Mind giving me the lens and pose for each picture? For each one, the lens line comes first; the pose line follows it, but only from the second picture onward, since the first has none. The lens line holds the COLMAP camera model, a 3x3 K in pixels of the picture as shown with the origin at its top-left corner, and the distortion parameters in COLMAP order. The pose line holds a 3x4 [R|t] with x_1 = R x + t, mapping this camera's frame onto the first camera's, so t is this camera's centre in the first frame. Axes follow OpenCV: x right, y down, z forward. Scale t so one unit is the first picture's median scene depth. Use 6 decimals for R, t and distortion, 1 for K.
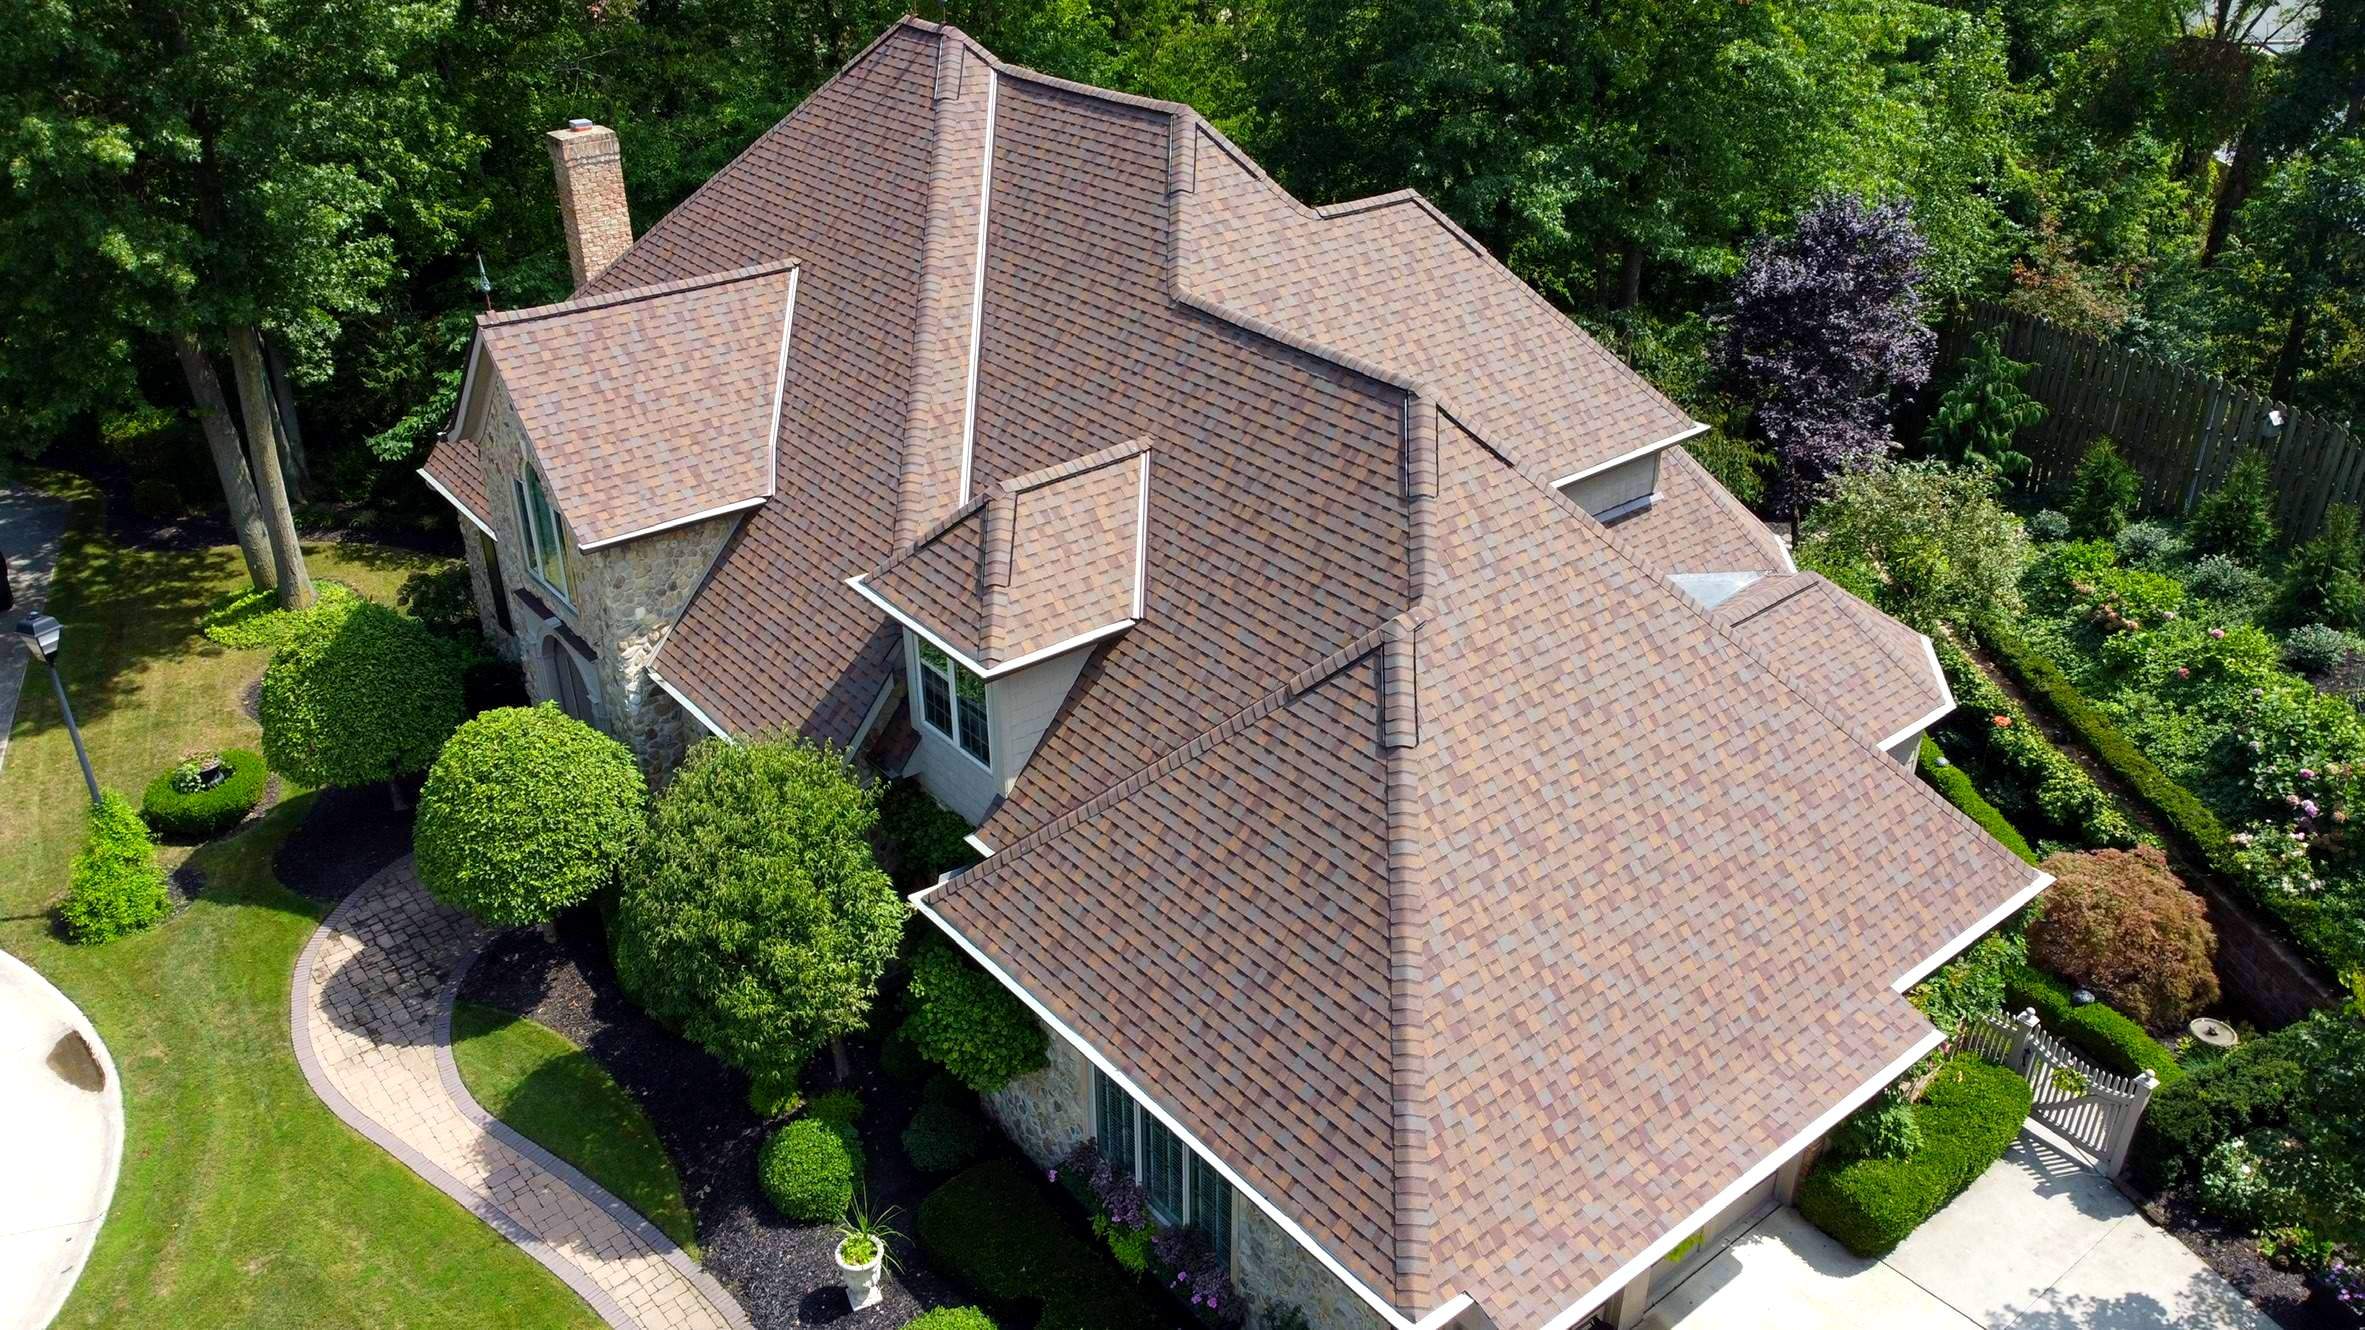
lens RADIAL K [[1788.0, 0, 1182.5], [0, 1788.0, 665.0], [0, 0, 1]] dist [0.003173, -0.009527]
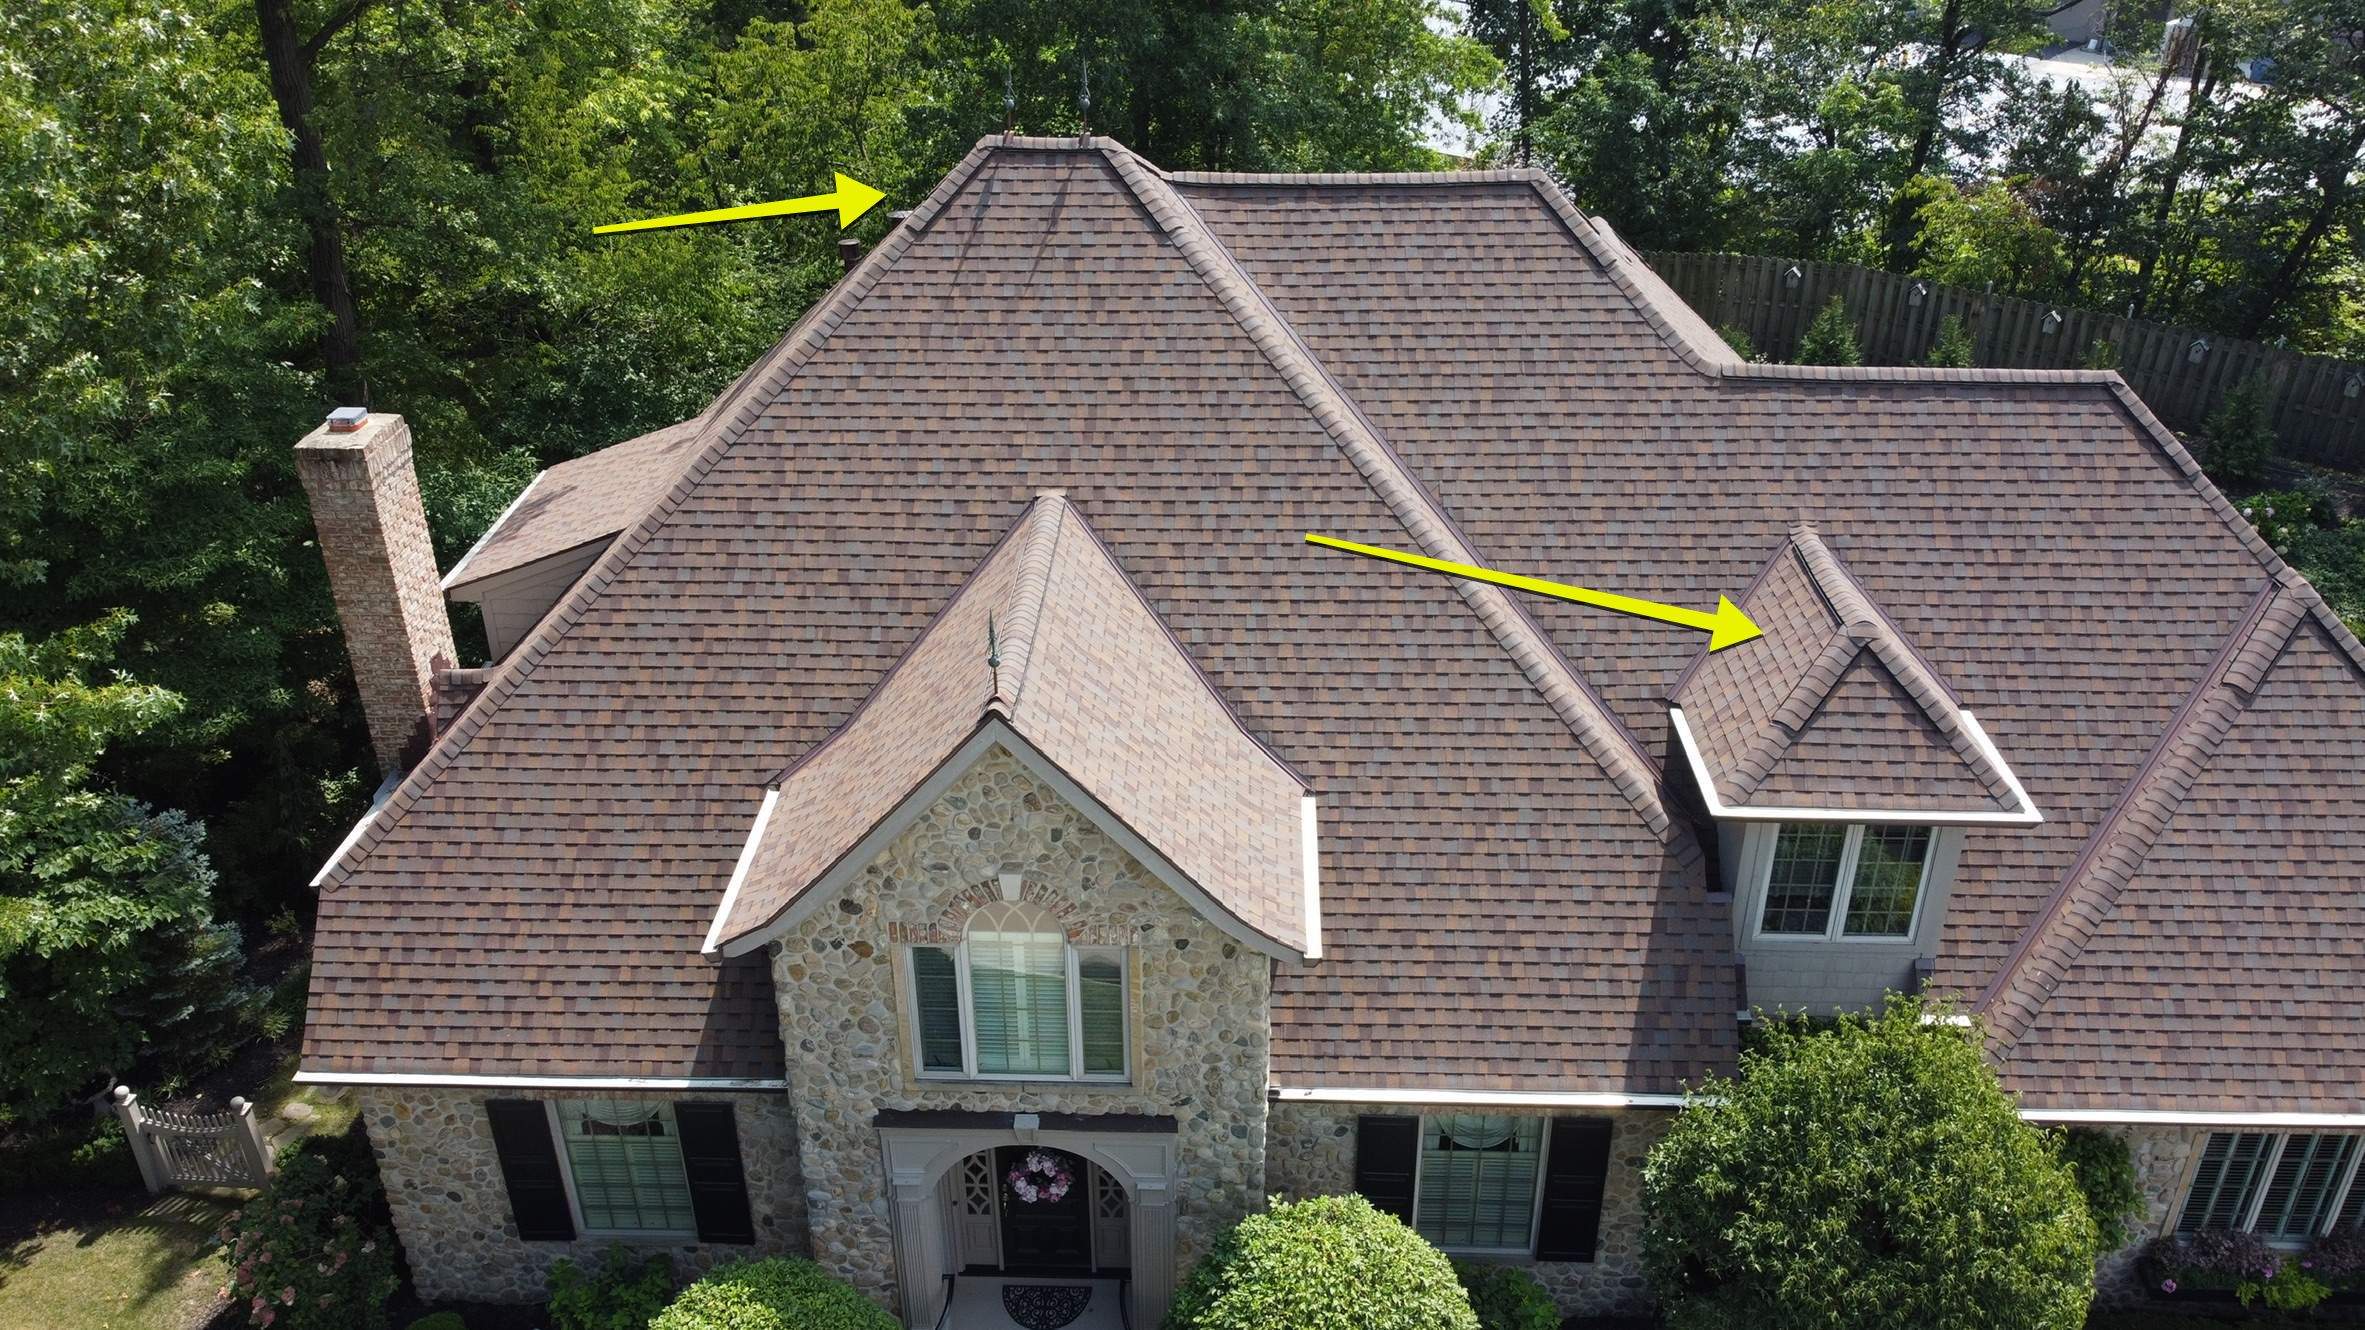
lens RADIAL K [[1788.0, 0, 1182.5], [0, 1788.0, 665.0], [0, 0, 1]] dist [0.003173, -0.009527]
pose [[0.654551, -0.360161, 0.664715, -0.762611], [0.364038, 0.920739, 0.140411, -0.274622], [-0.662601, 0.150075, 0.733783, 0.514815]]
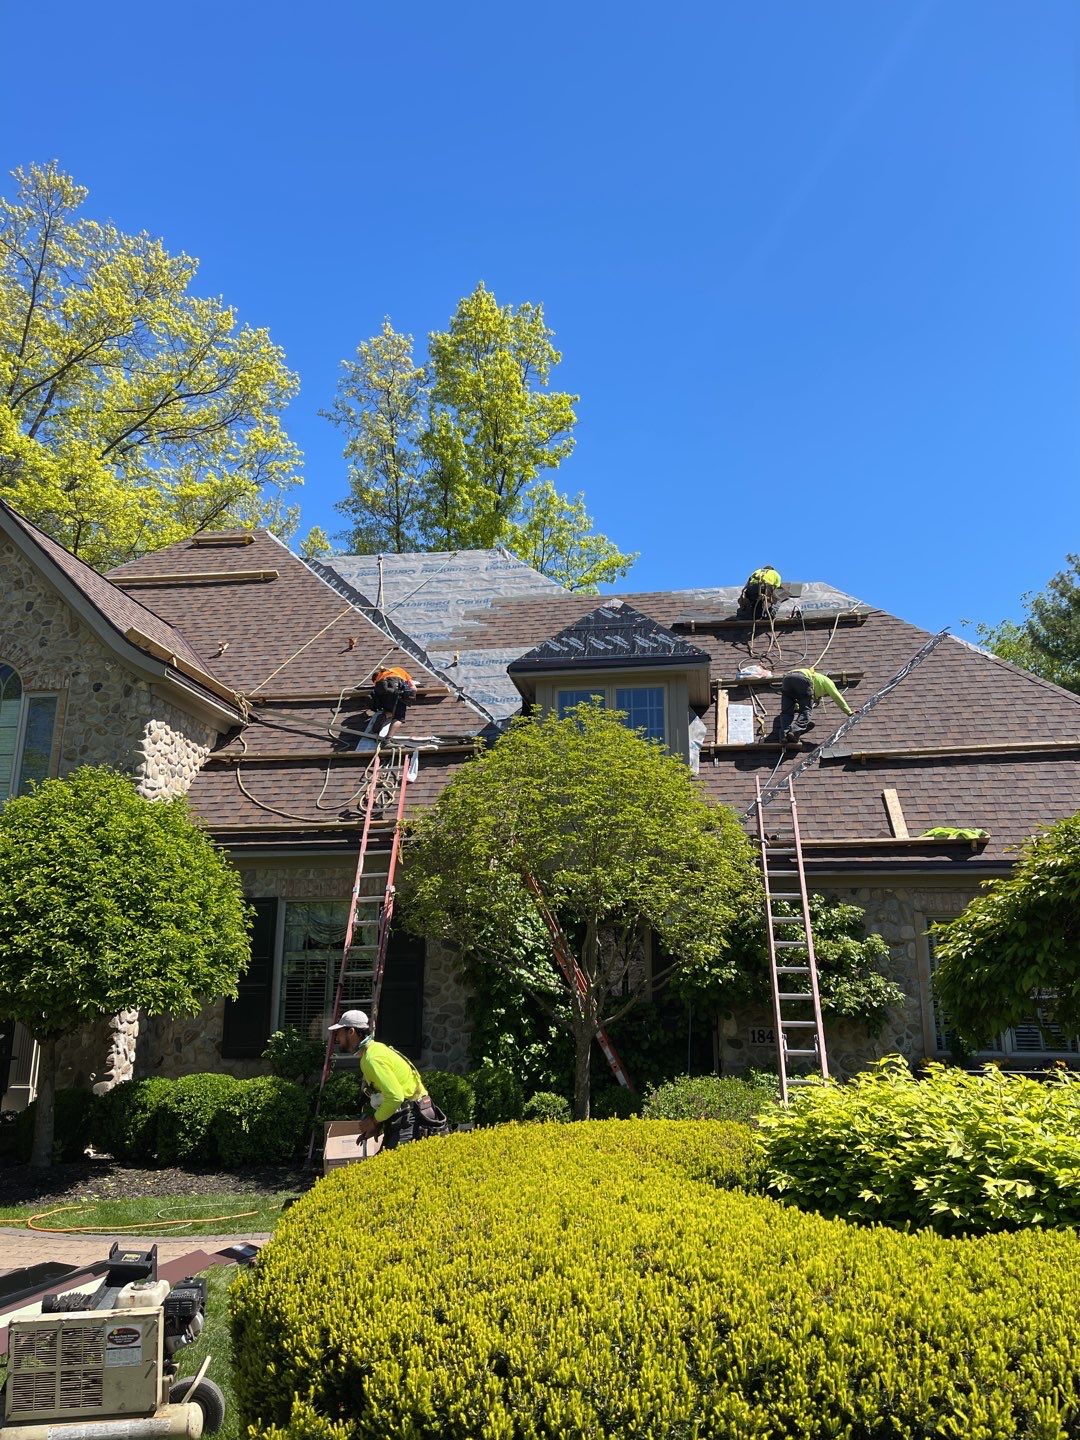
lens RADIAL K [[1077.9, 0, 550.9], [0, 1077.9, 722.2], [0, 0, 1]] dist [-0.001123, -0.000287]
pose [[0.709607, 0.188318, 0.678966, -0.571077], [0.334656, 0.757915, -0.559974, 0.348738], [-0.620051, 0.624581, 0.474800, 0.605236]]
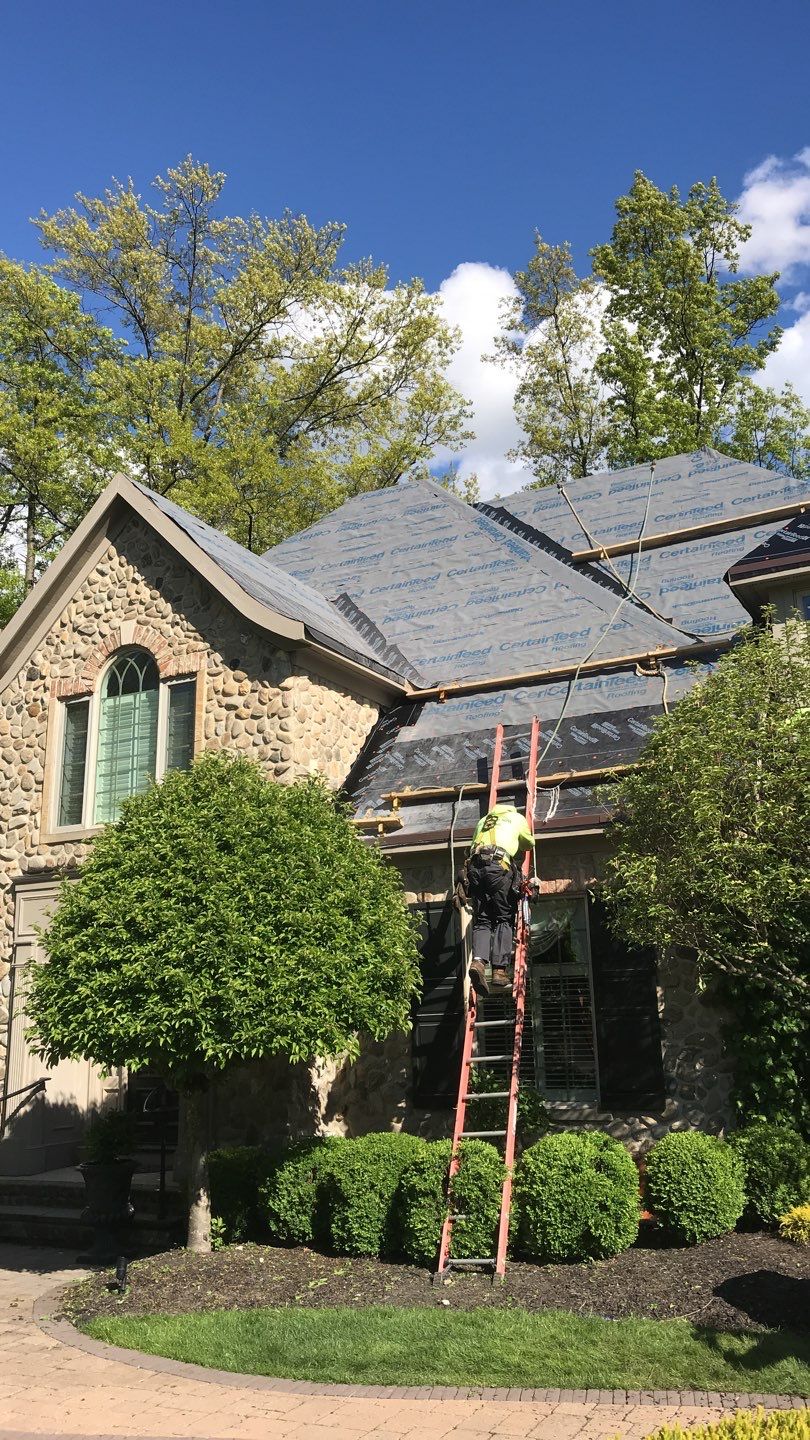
lens RADIAL K [[1147.3, 0, 403.9], [0, 1147.3, 667.5], [0, 0, 1]] dist [-0.007597, -0.007732]
pose [[0.909038, 0.108898, 0.402233, -0.492607], [0.217084, 0.700178, -0.680166, 0.302866], [-0.355703, 0.705615, 0.612848, 0.672480]]
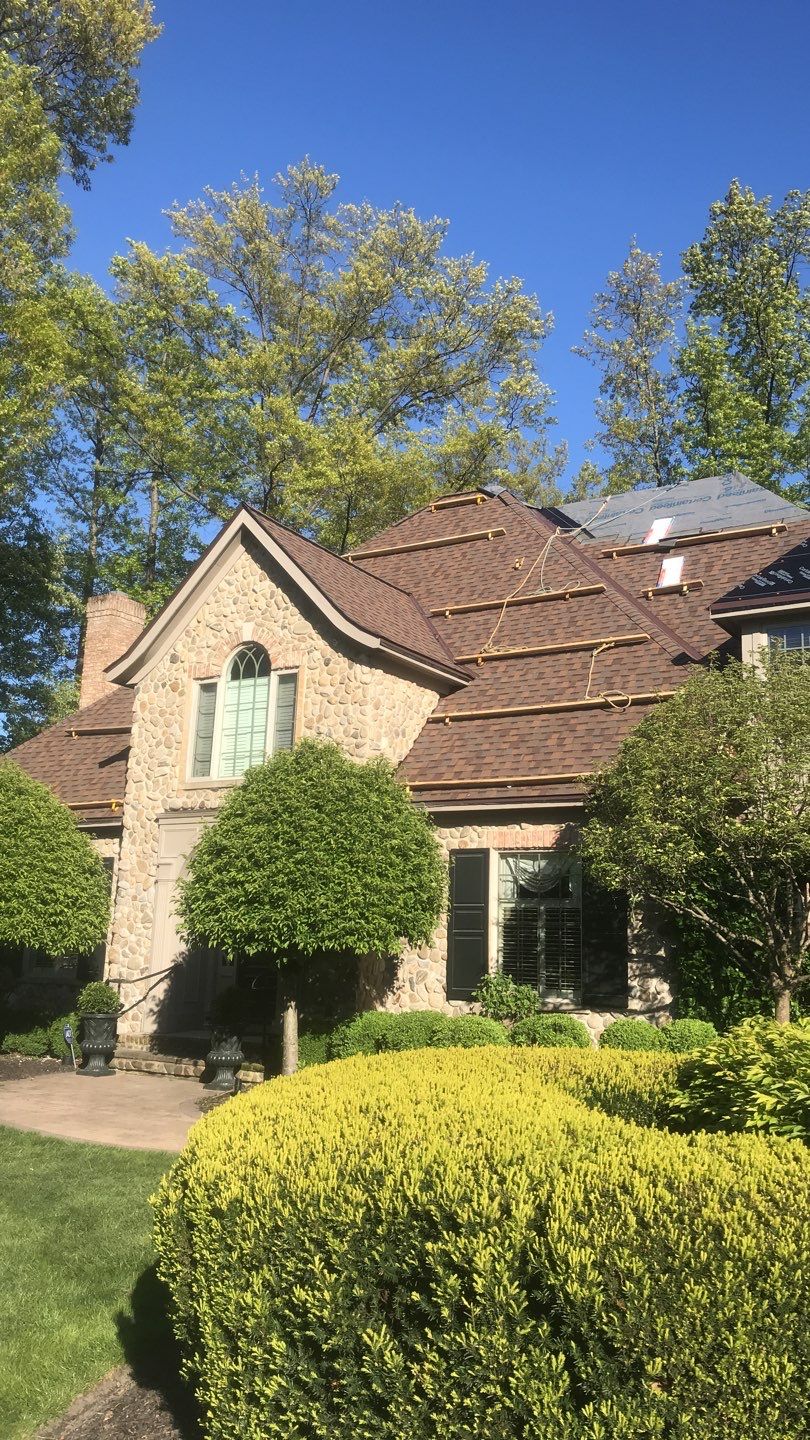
lens RADIAL K [[1148.2, 0, 406.2], [0, 1148.2, 664.6], [0, 0, 1]] dist [0.055991, -0.002043]
pose [[0.934785, 0.121979, 0.333615, -0.540329], [0.135728, 0.745273, -0.652799, 0.390379], [-0.328262, 0.655507, 0.680114, 0.531089]]
